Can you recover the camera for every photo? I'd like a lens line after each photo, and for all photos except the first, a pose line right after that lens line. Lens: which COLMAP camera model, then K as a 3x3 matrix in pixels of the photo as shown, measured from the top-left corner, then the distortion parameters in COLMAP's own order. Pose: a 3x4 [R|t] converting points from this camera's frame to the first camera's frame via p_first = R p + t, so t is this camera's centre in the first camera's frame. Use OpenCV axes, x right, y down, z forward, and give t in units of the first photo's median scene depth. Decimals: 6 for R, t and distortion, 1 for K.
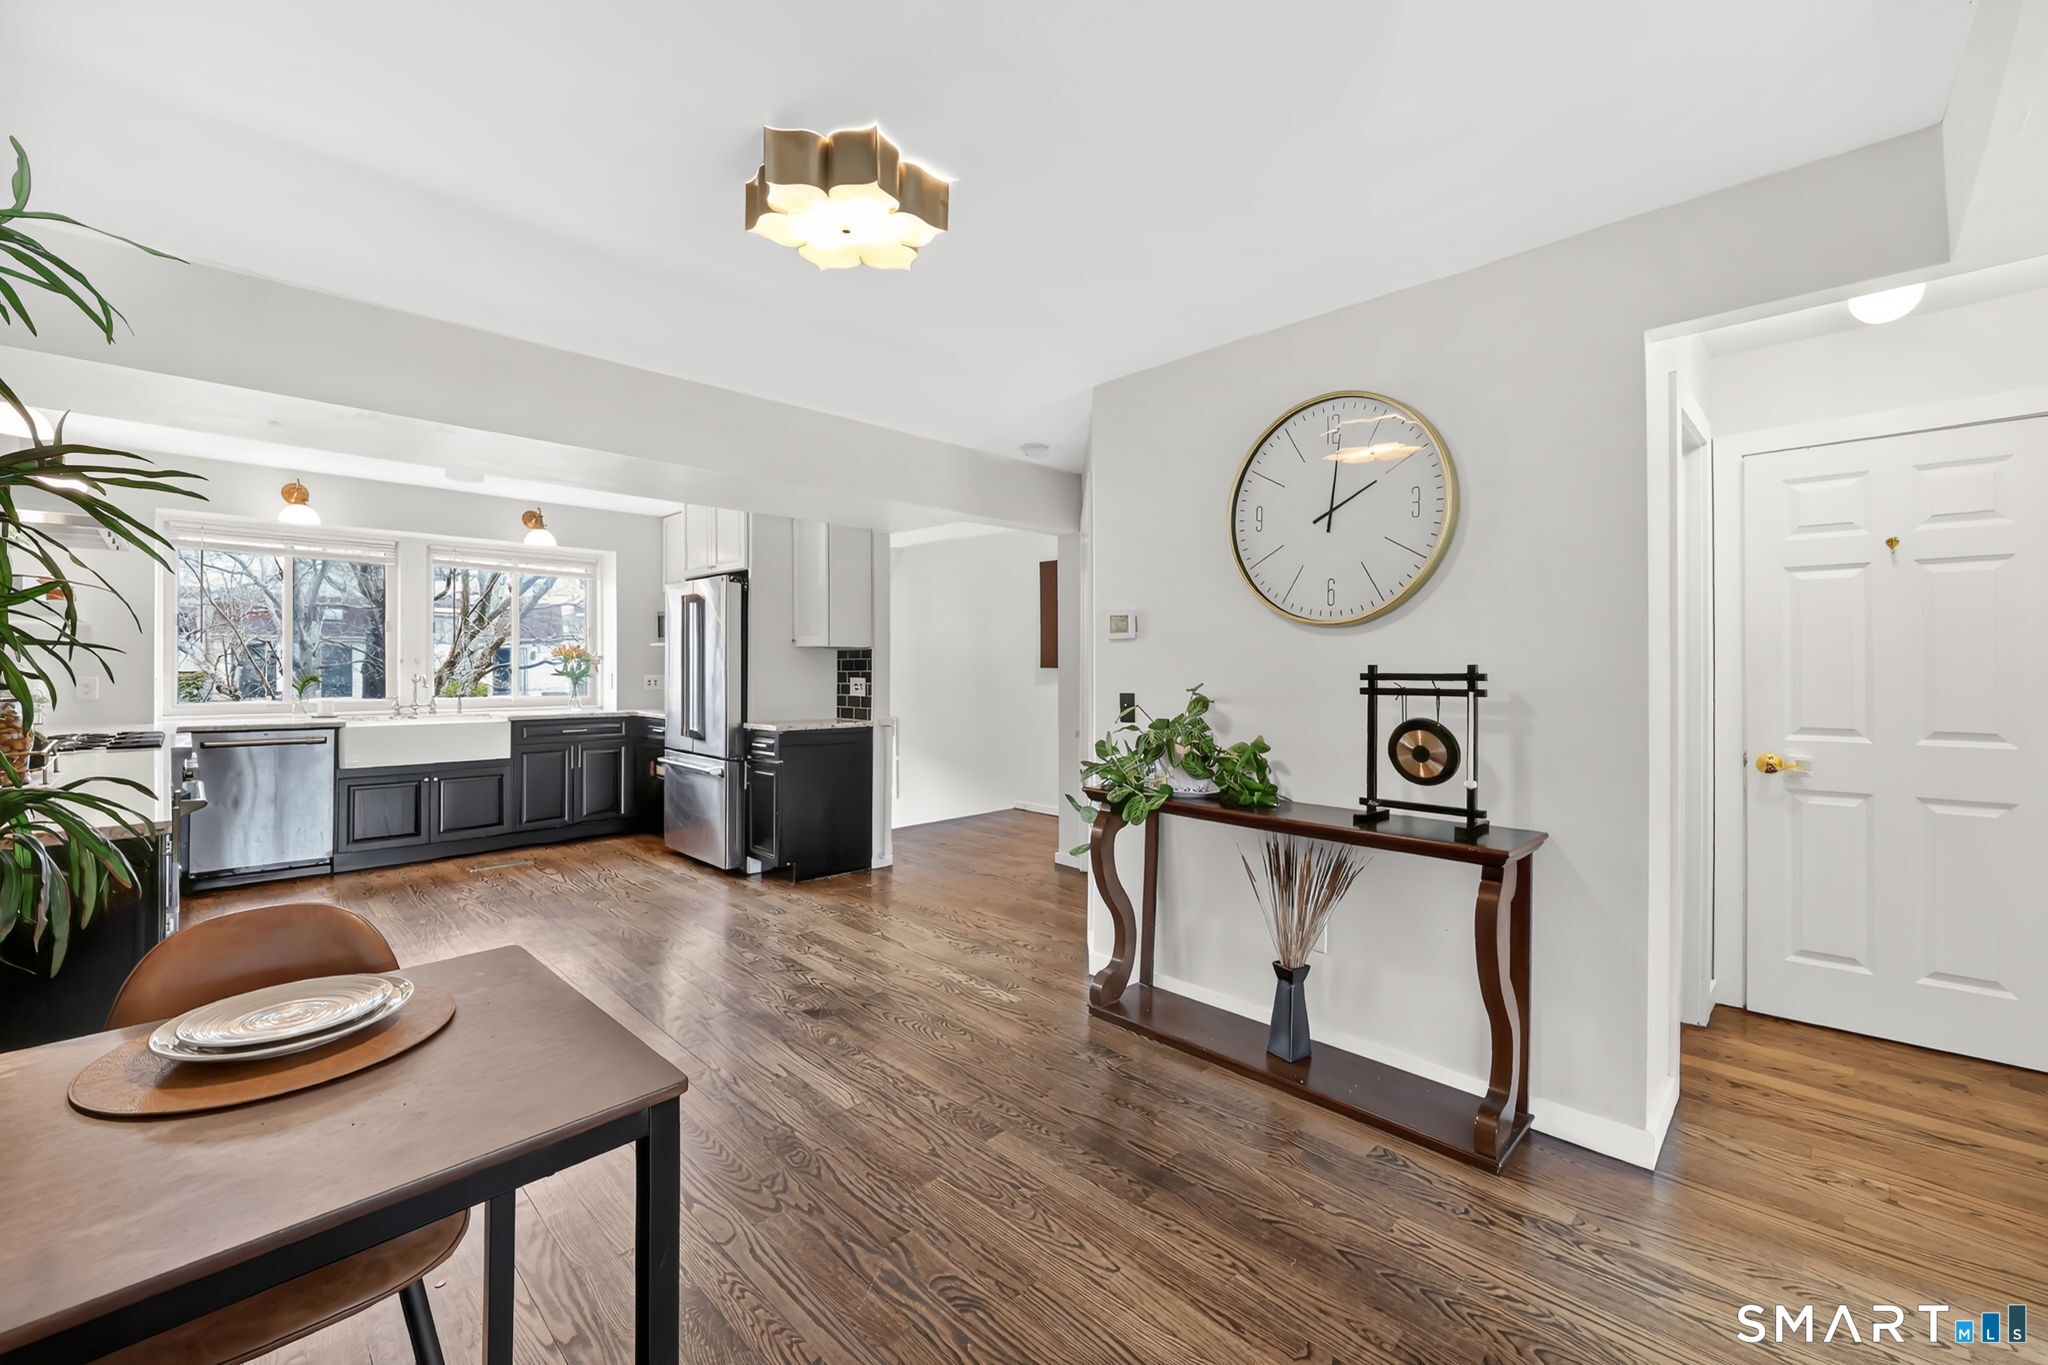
lens RADIAL K [[818.7, 0, 1025.6], [0, 818.7, 667.6], [0, 0, 1]] dist [-0.002116, -0.000026]
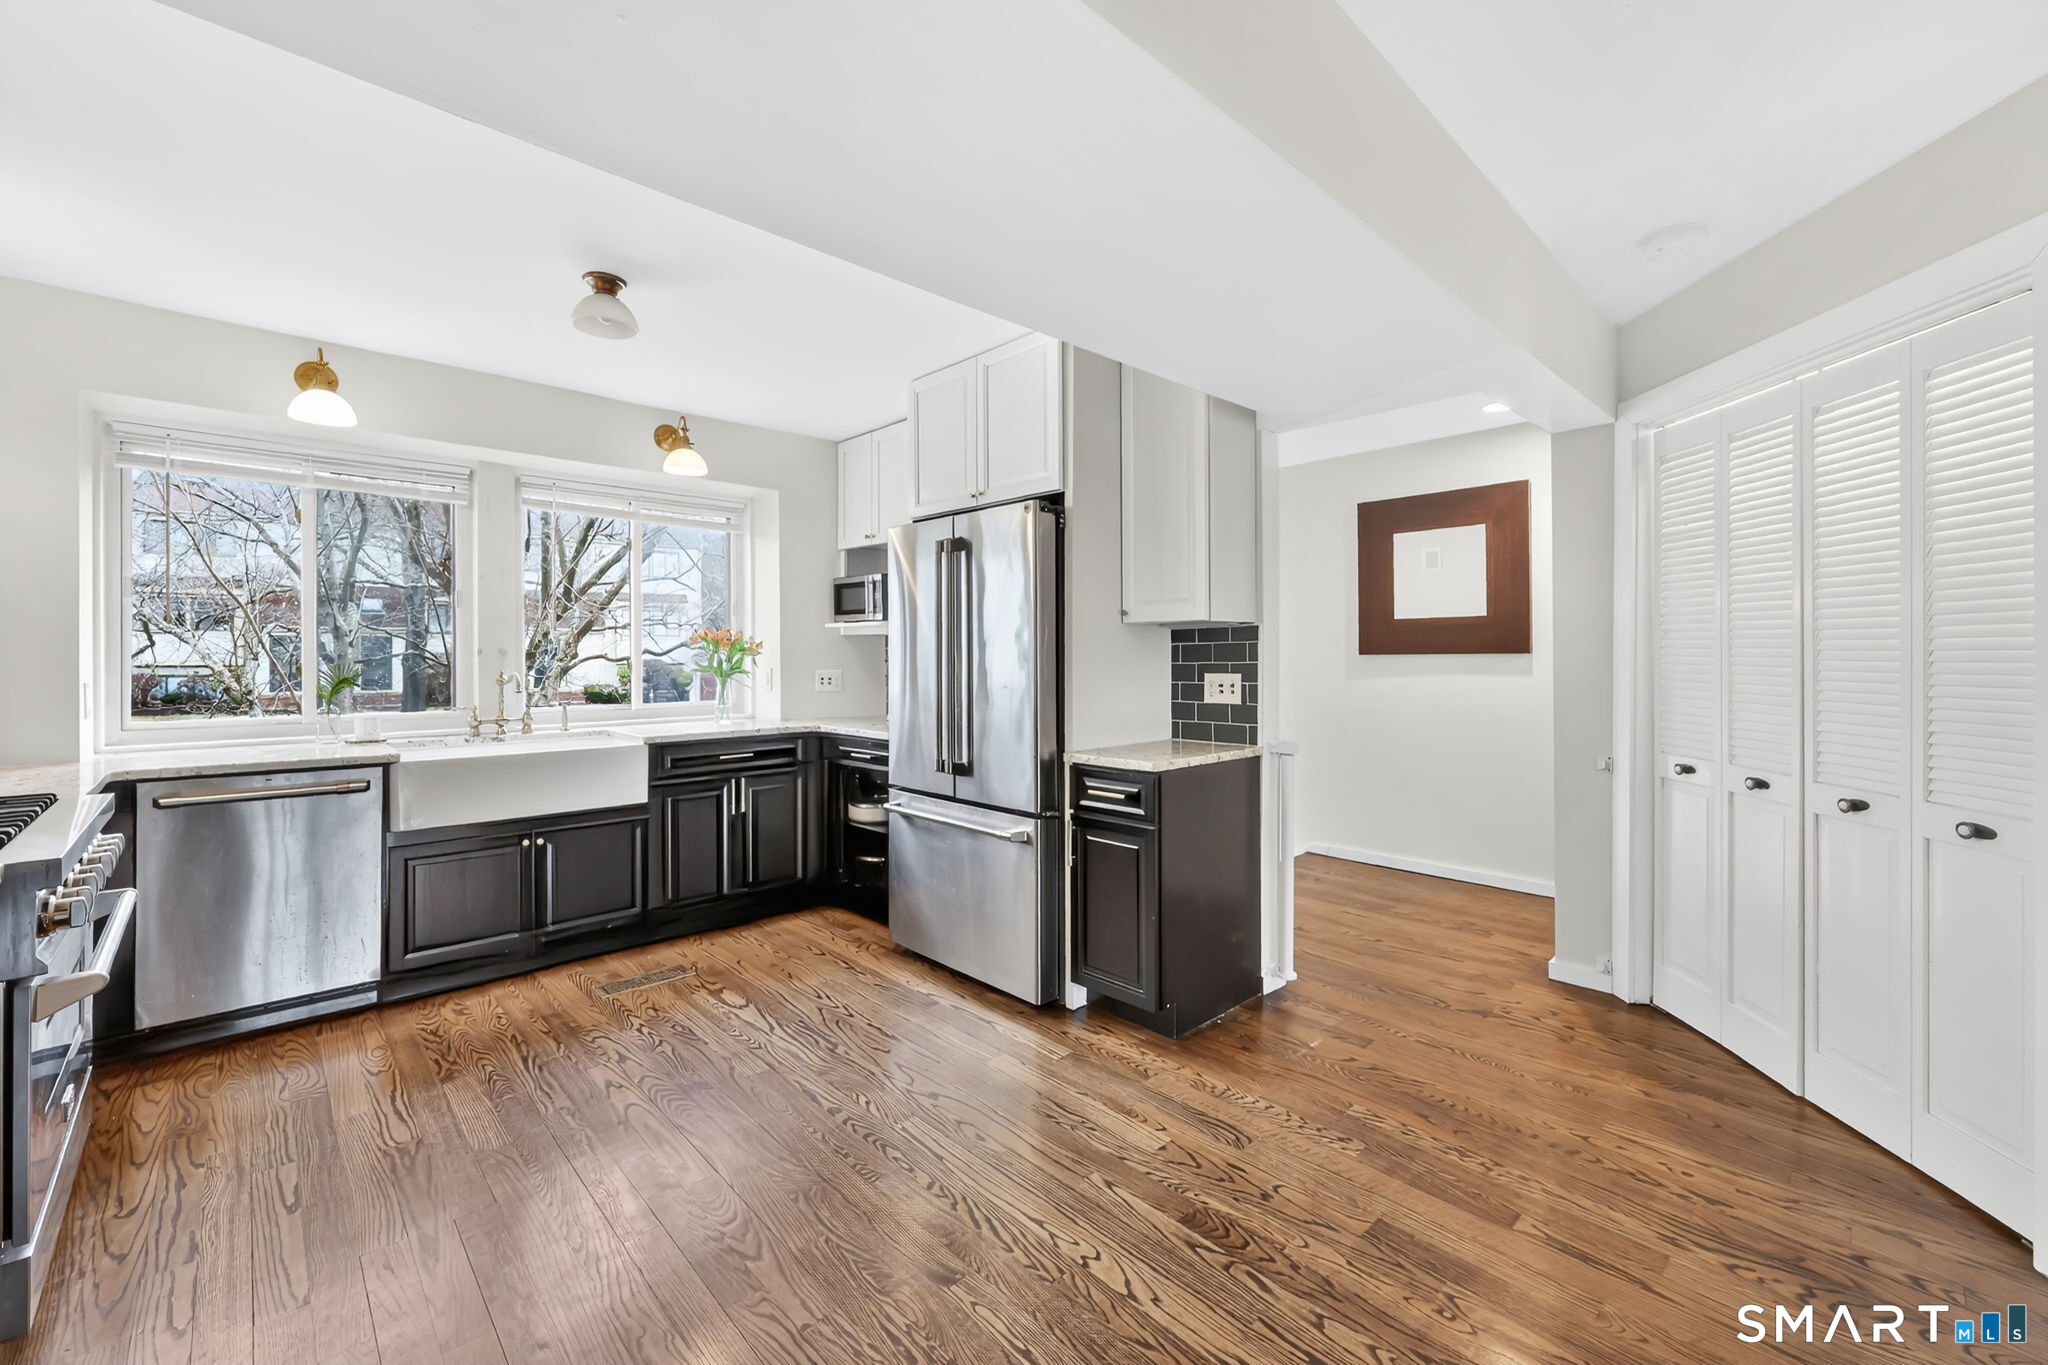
lens RADIAL K [[829.3, 0, 1022.4], [0, 829.3, 652.1], [0, 0, 1]] dist [-0.001692, -0.000149]
pose [[0.999343, -0.008490, -0.035225, -0.335035], [0.008403, 0.999961, -0.002612, -0.003026], [0.035246, 0.002314, 0.999376, 0.386647]]
